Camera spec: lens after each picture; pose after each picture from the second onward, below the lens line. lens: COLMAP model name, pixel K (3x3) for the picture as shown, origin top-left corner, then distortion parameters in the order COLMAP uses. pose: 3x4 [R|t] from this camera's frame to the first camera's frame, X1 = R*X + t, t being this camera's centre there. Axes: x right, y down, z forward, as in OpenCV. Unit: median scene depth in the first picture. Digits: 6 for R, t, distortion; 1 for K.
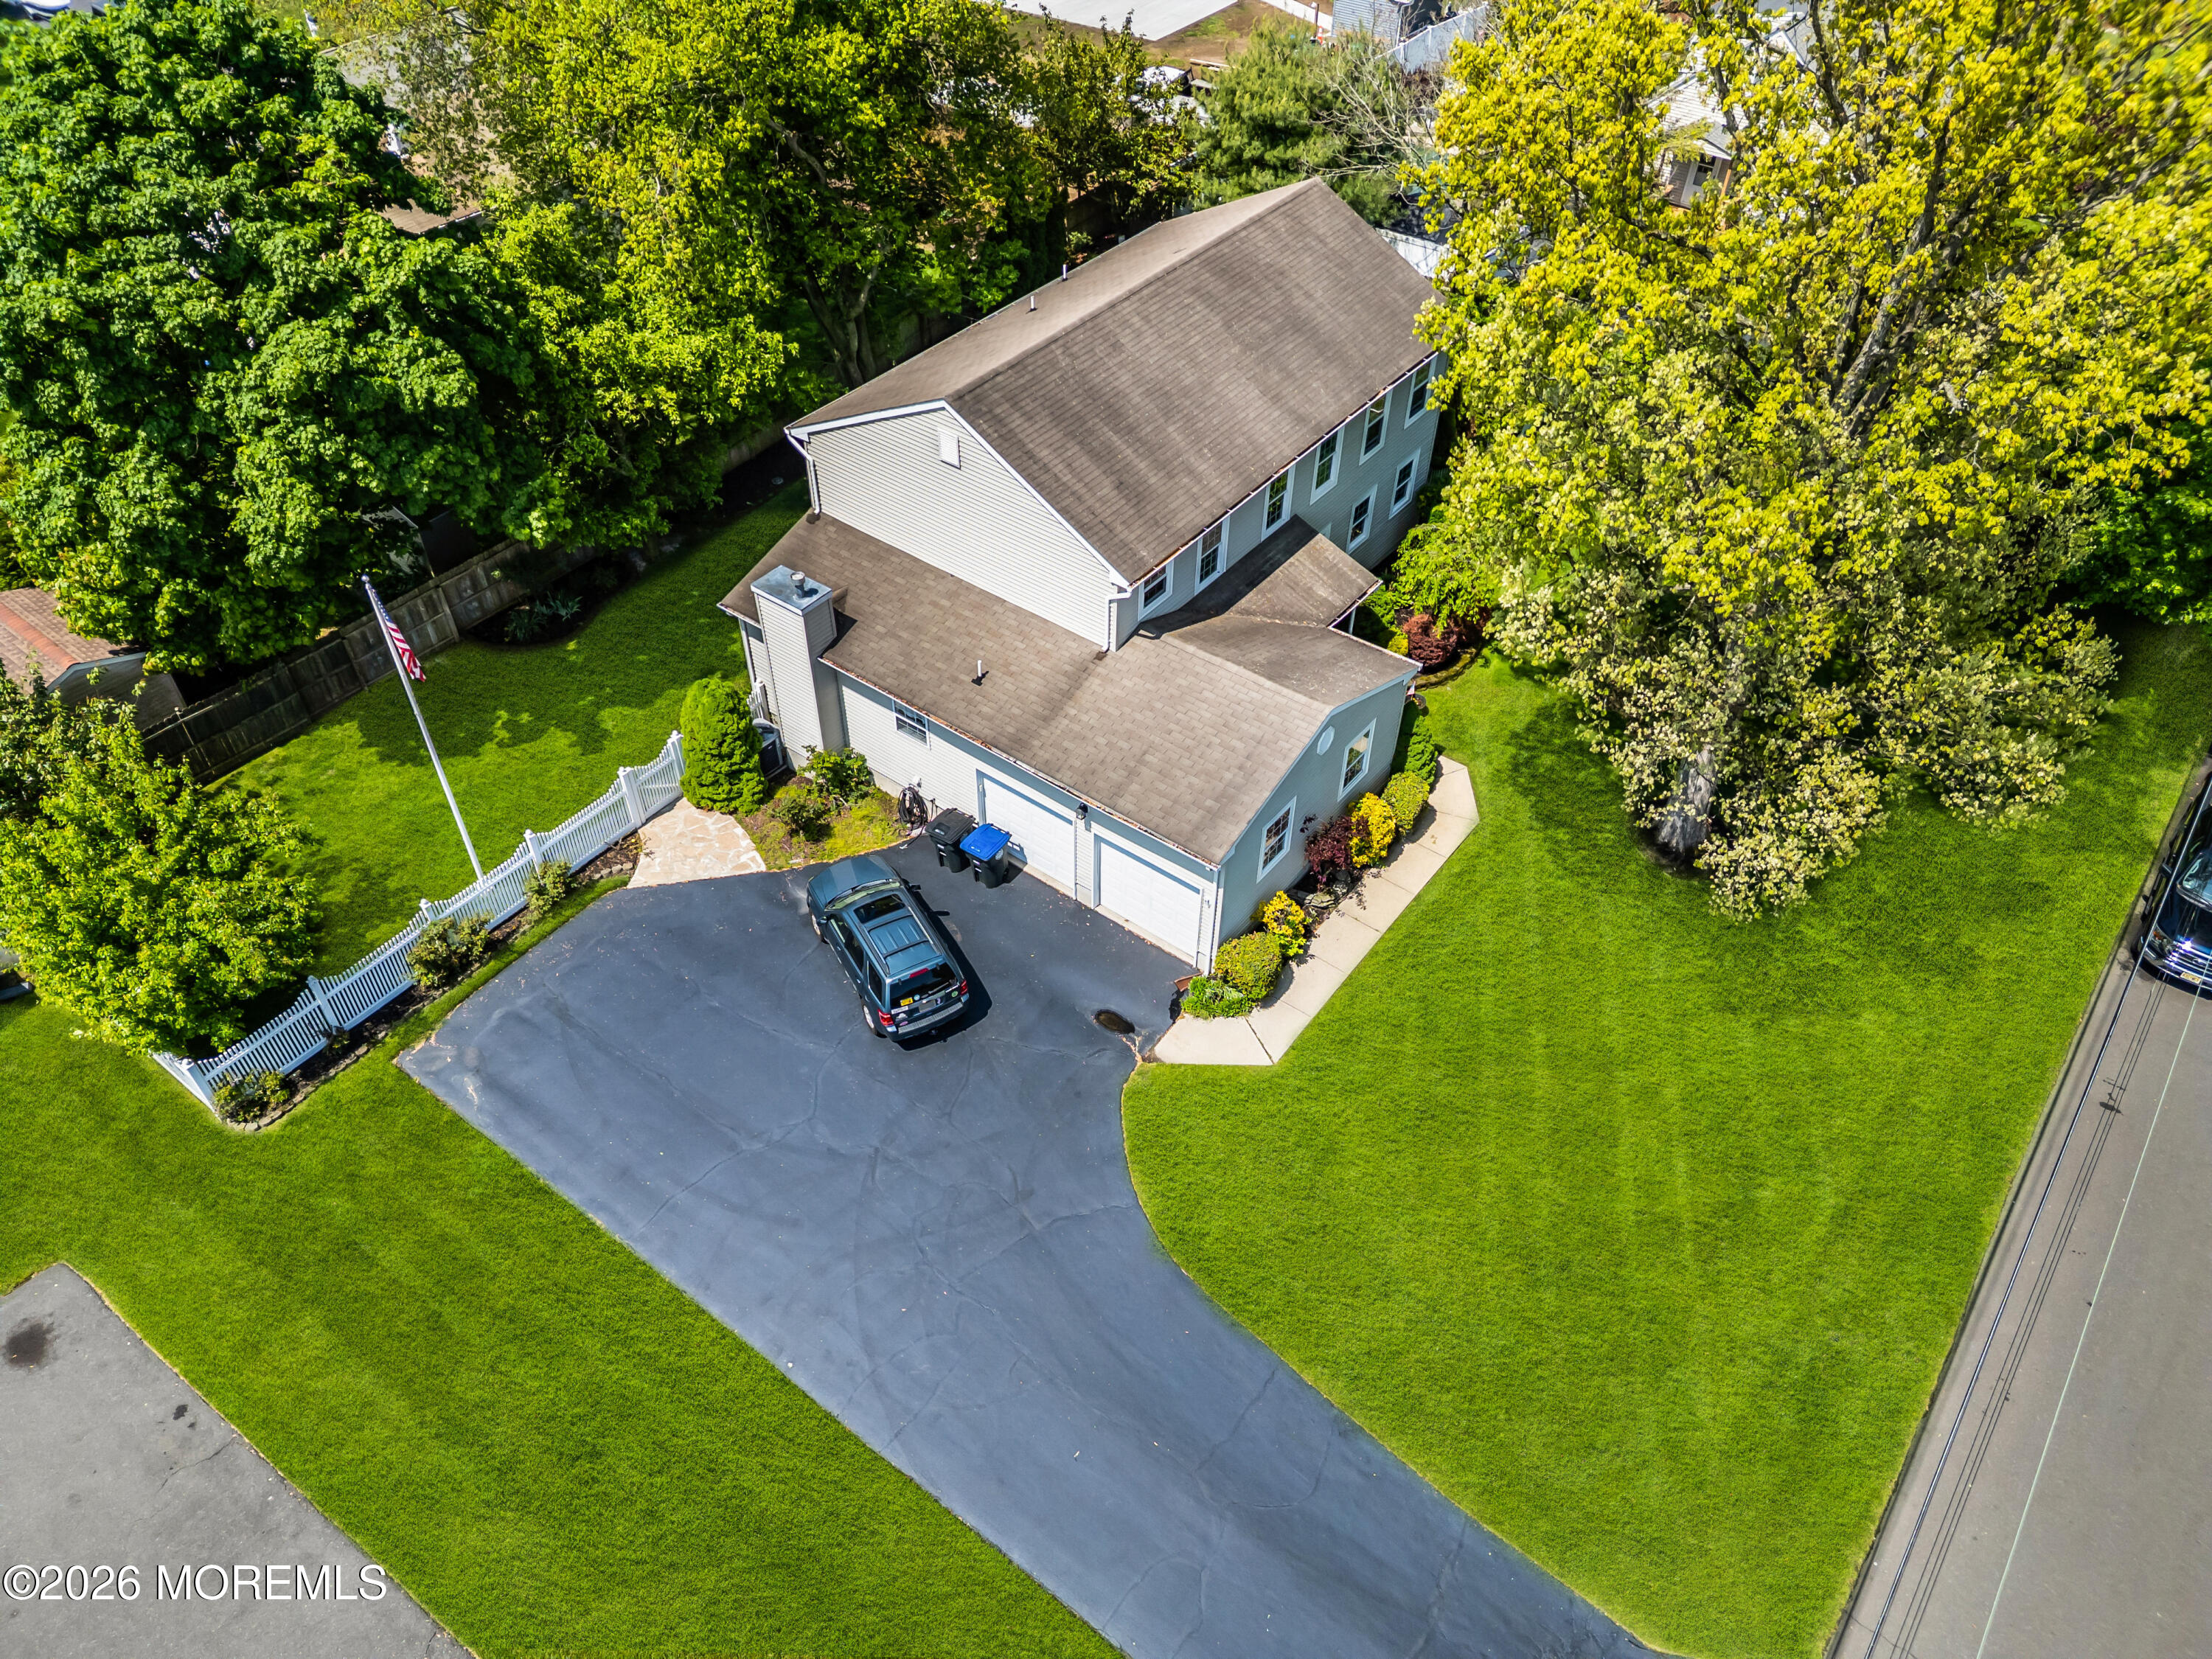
lens RADIAL K [[1553.9, 0, 1106.0], [0, 1553.9, 829.5], [0, 0, 1]] dist [0.082156, -0.078656]
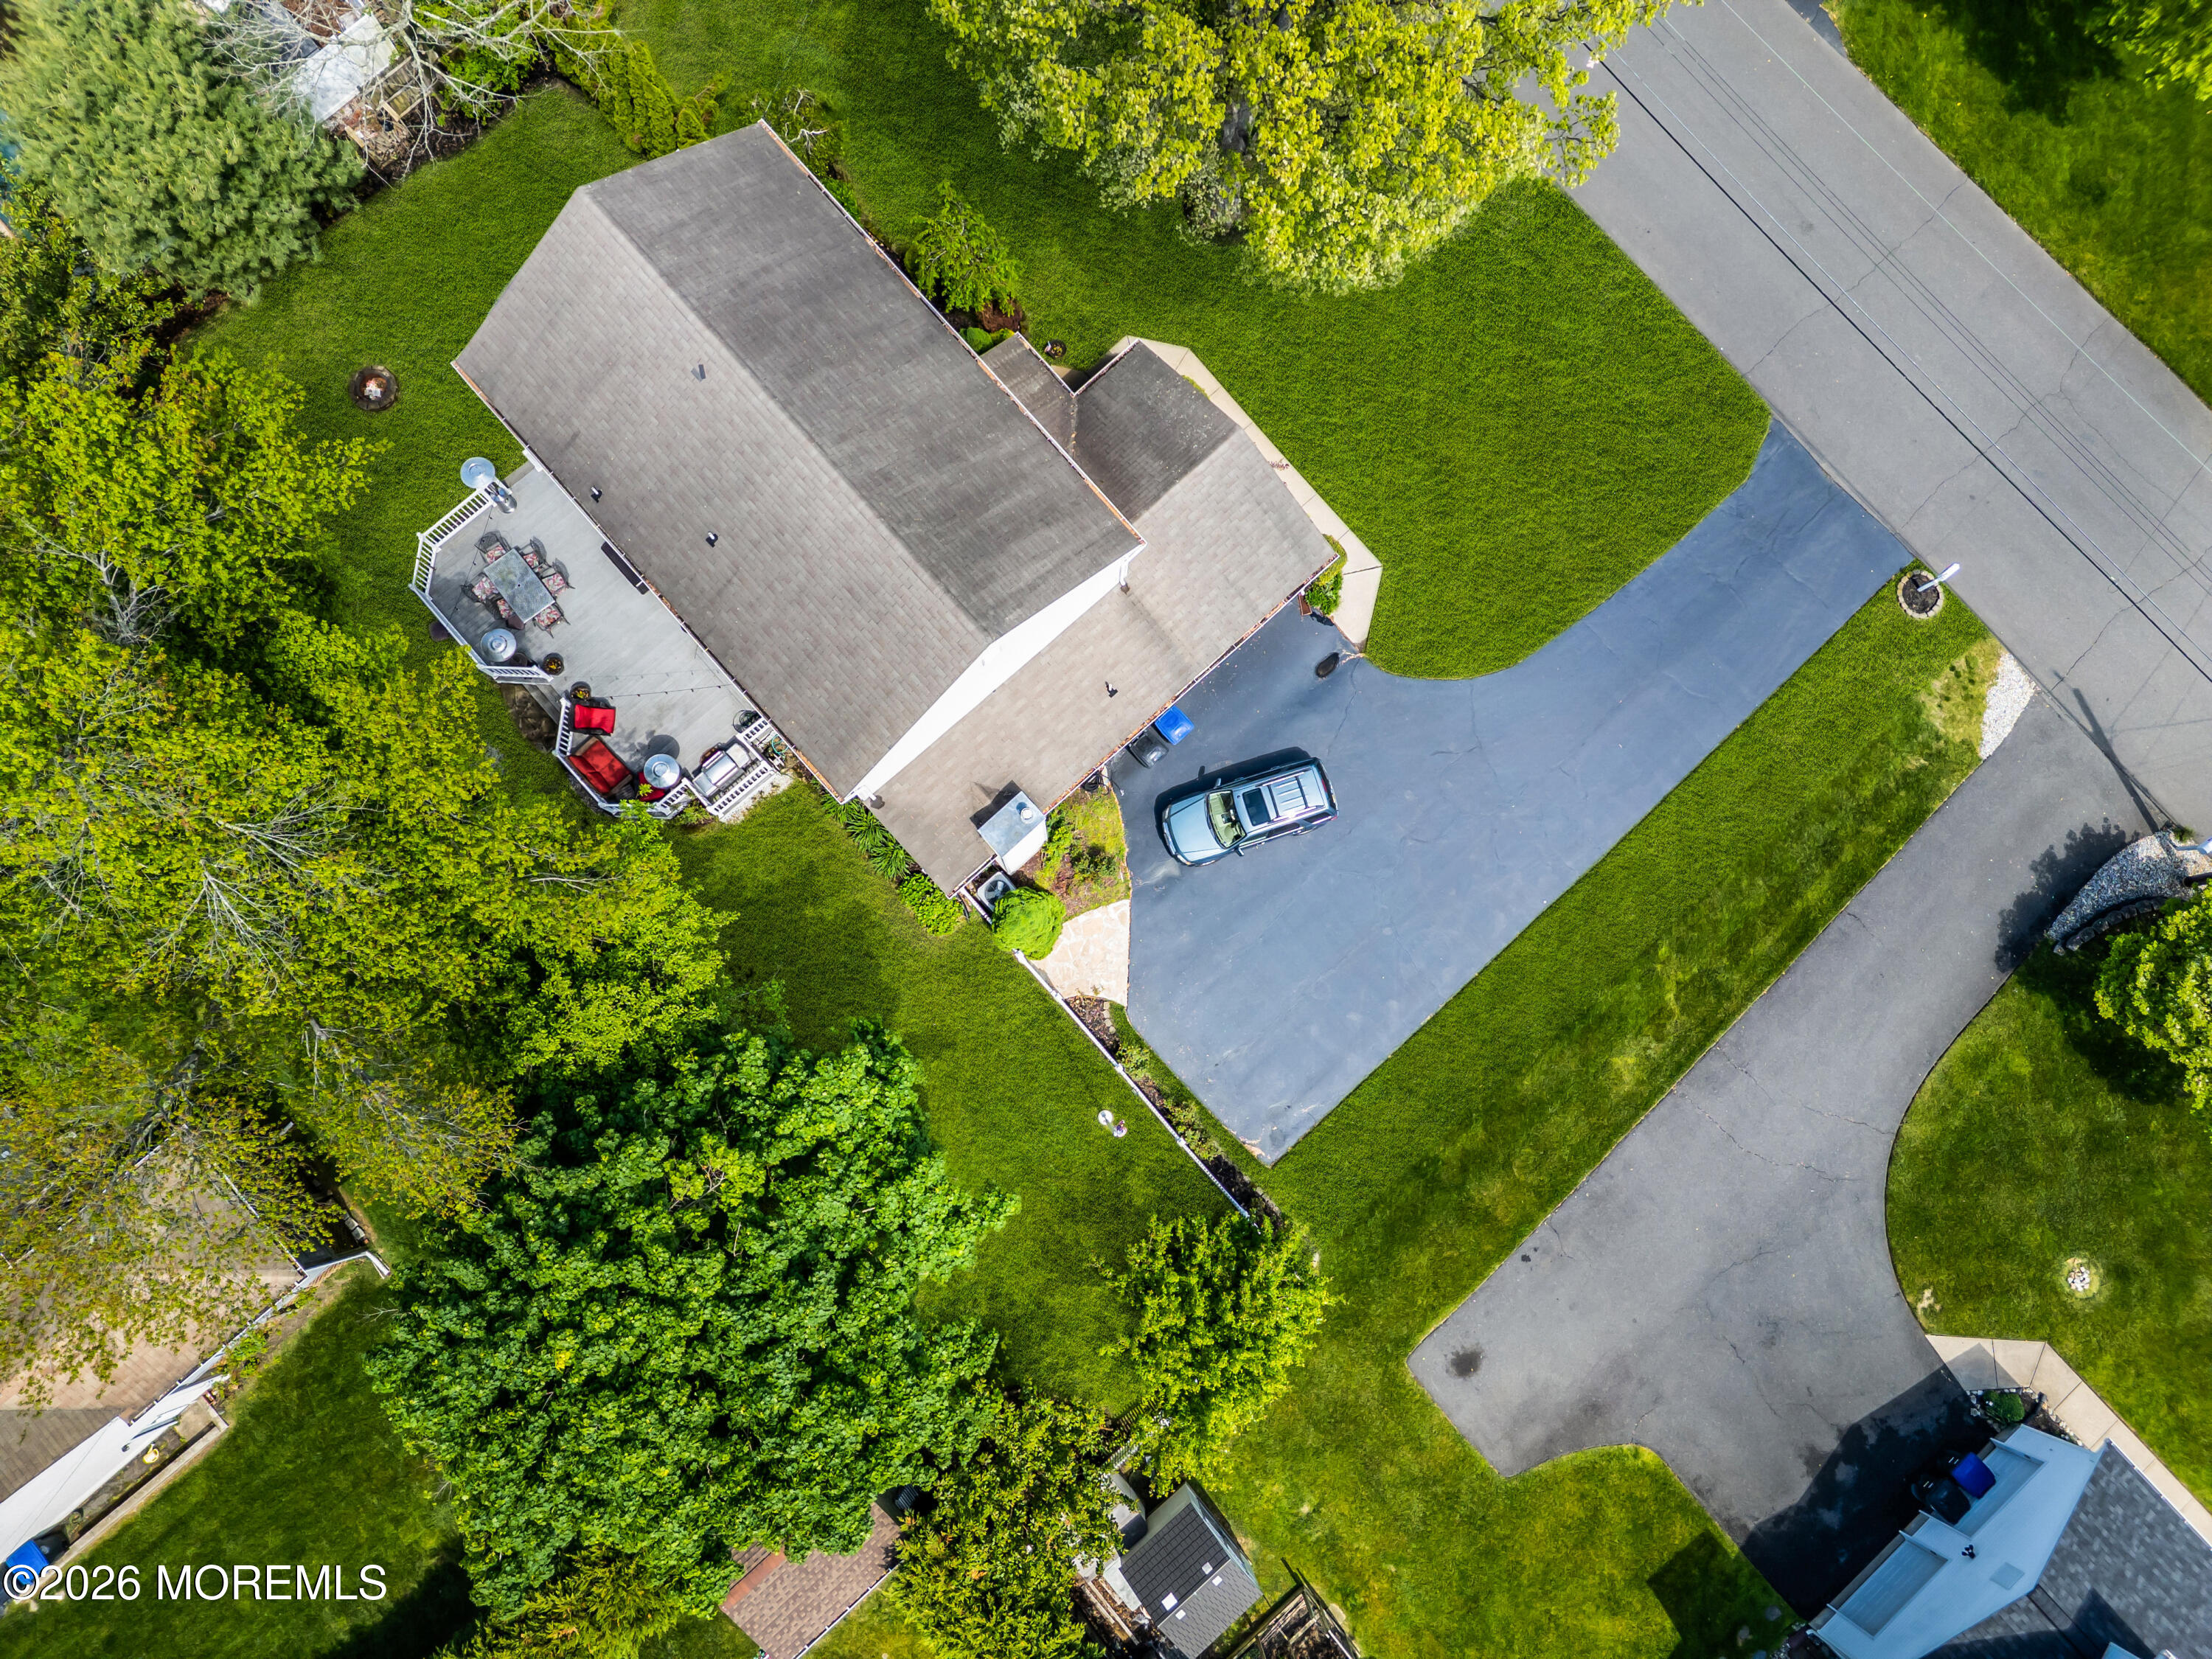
lens RADIAL K [[1553.9, 0, 1106.0], [0, 1553.9, 829.5], [0, 0, 1]] dist [0.082156, -0.078656]
pose [[0.192544, -0.973026, 0.127070, -0.334222], [0.672597, 0.225153, 0.704925, -0.910003], [-0.714521, -0.050262, 0.697806, 0.139457]]
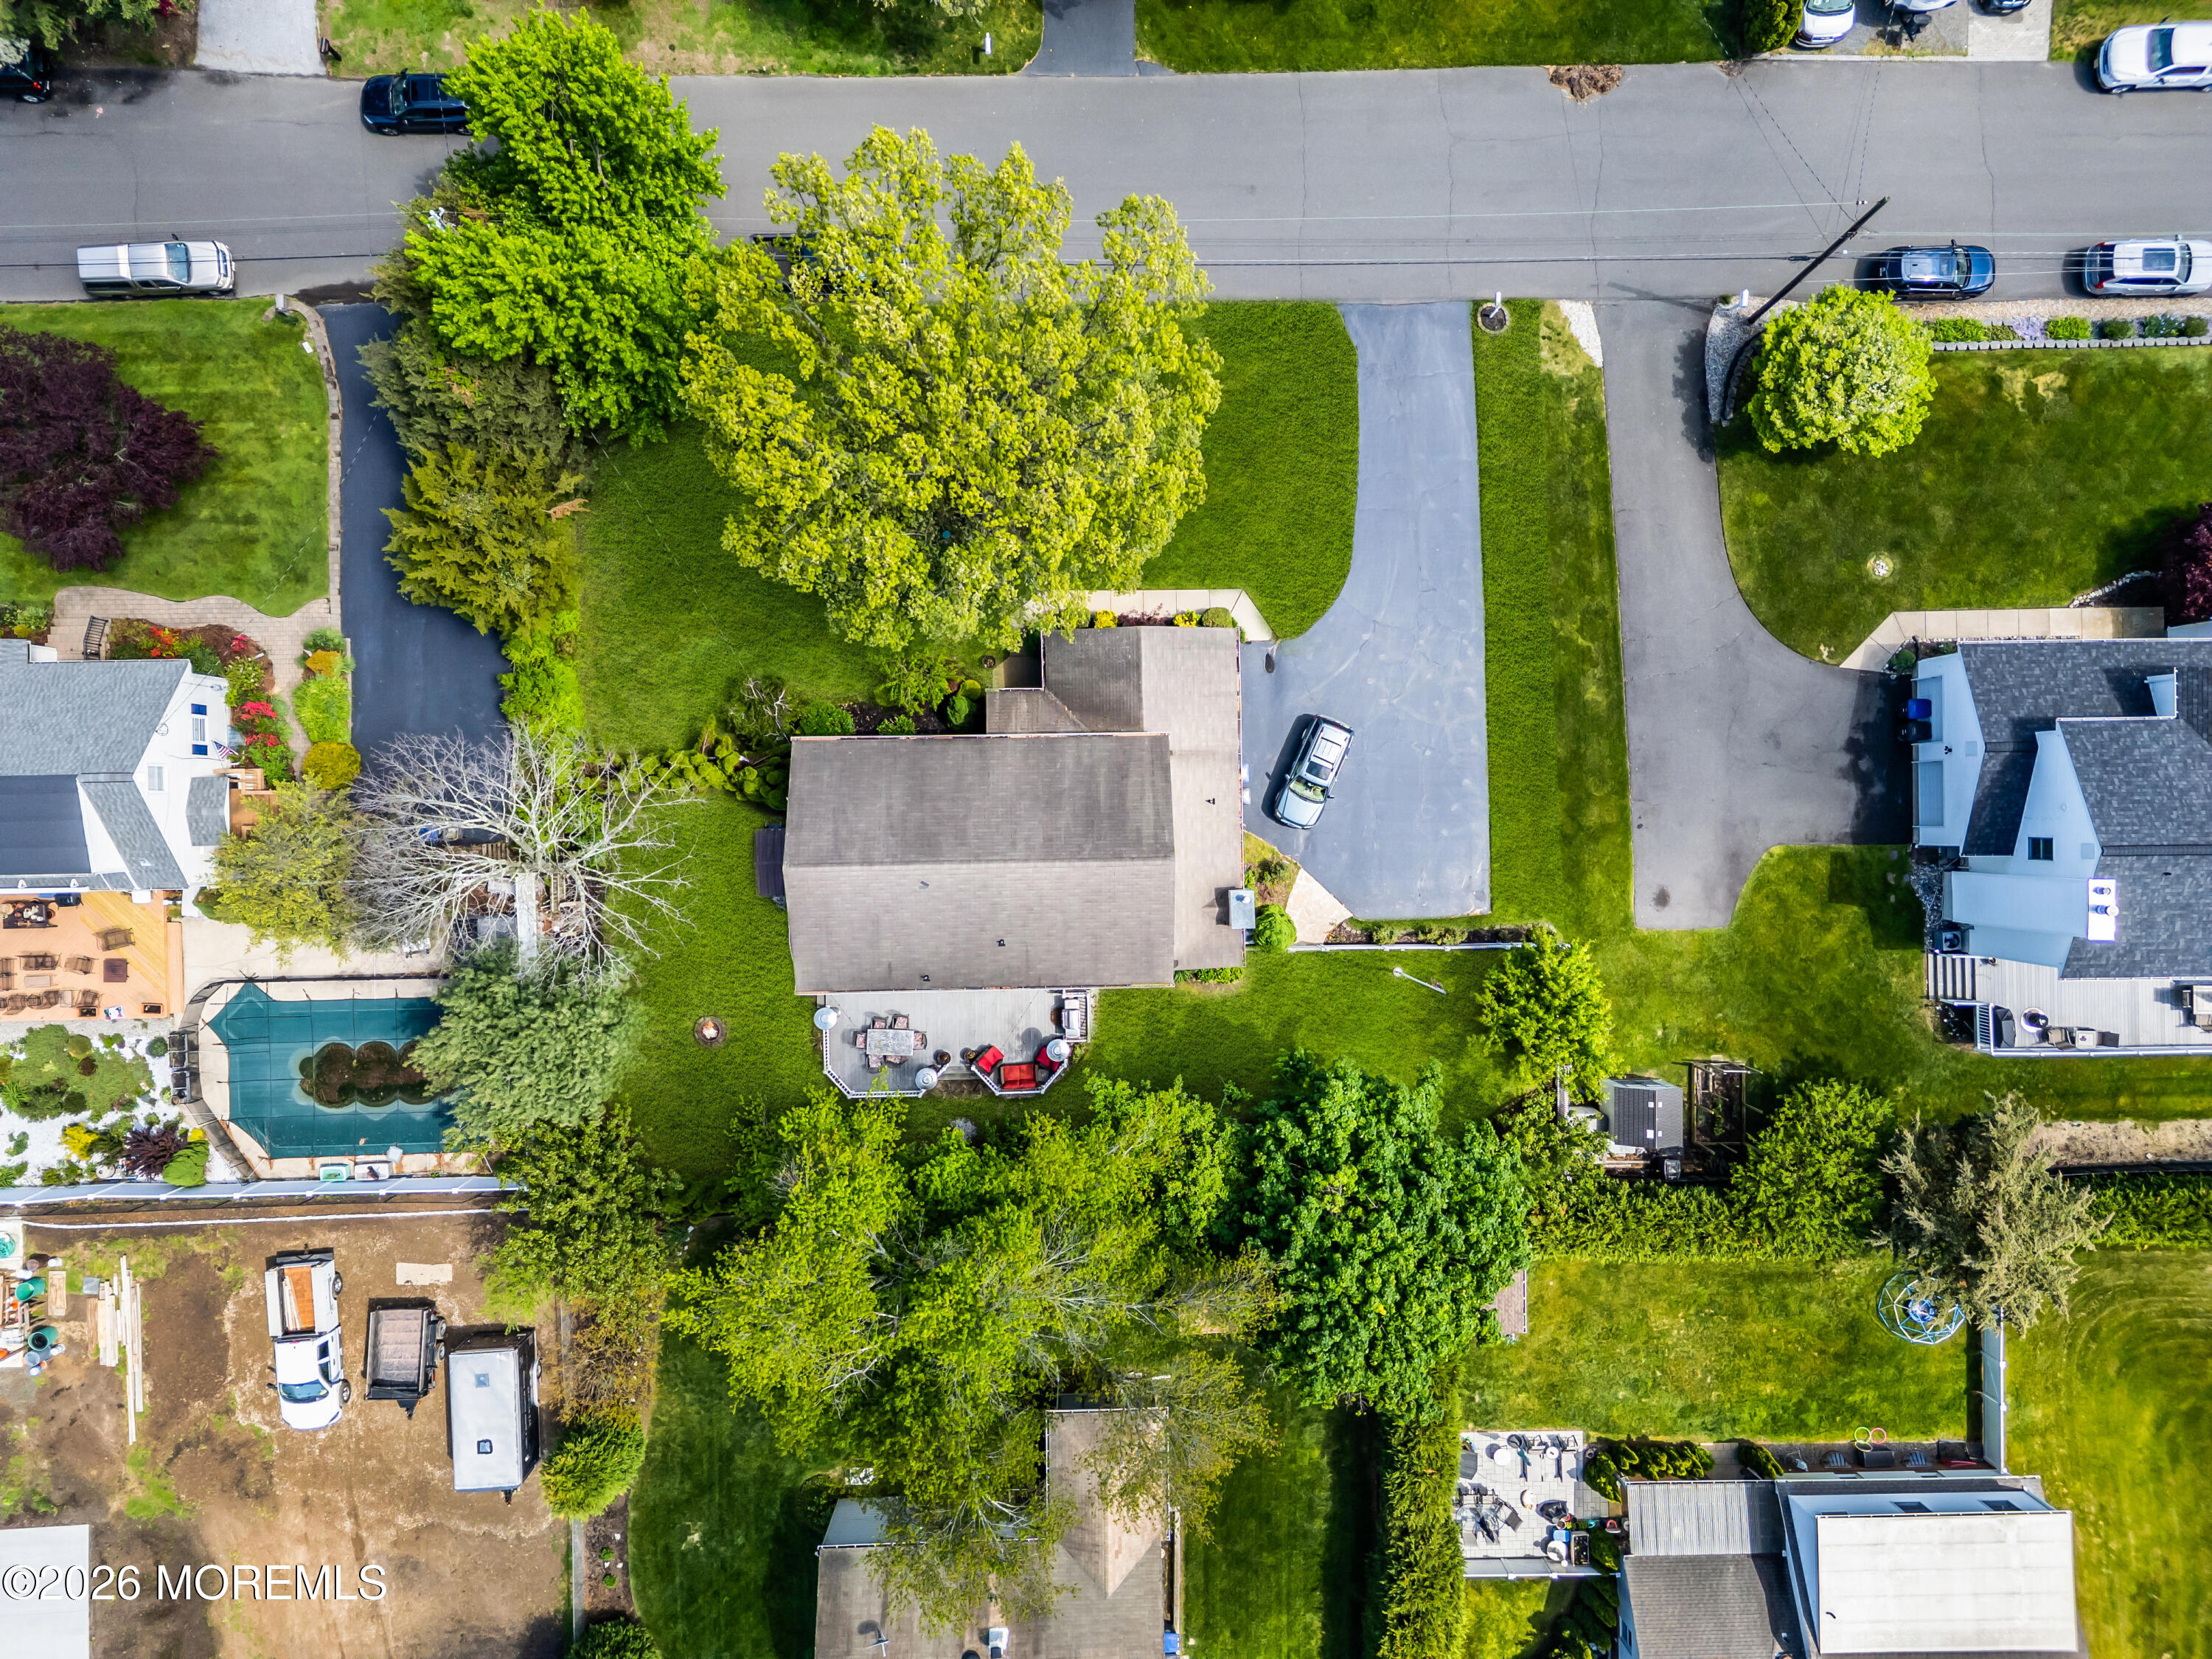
lens RADIAL K [[1553.9, 0, 1106.0], [0, 1553.9, 829.5], [0, 0, 1]] dist [0.082156, -0.078656]
pose [[-0.617776, -0.785668, -0.032851, 0.031557], [0.526949, -0.444630, 0.724313, -1.502169], [-0.583676, 0.430152, 0.688688, -0.203847]]
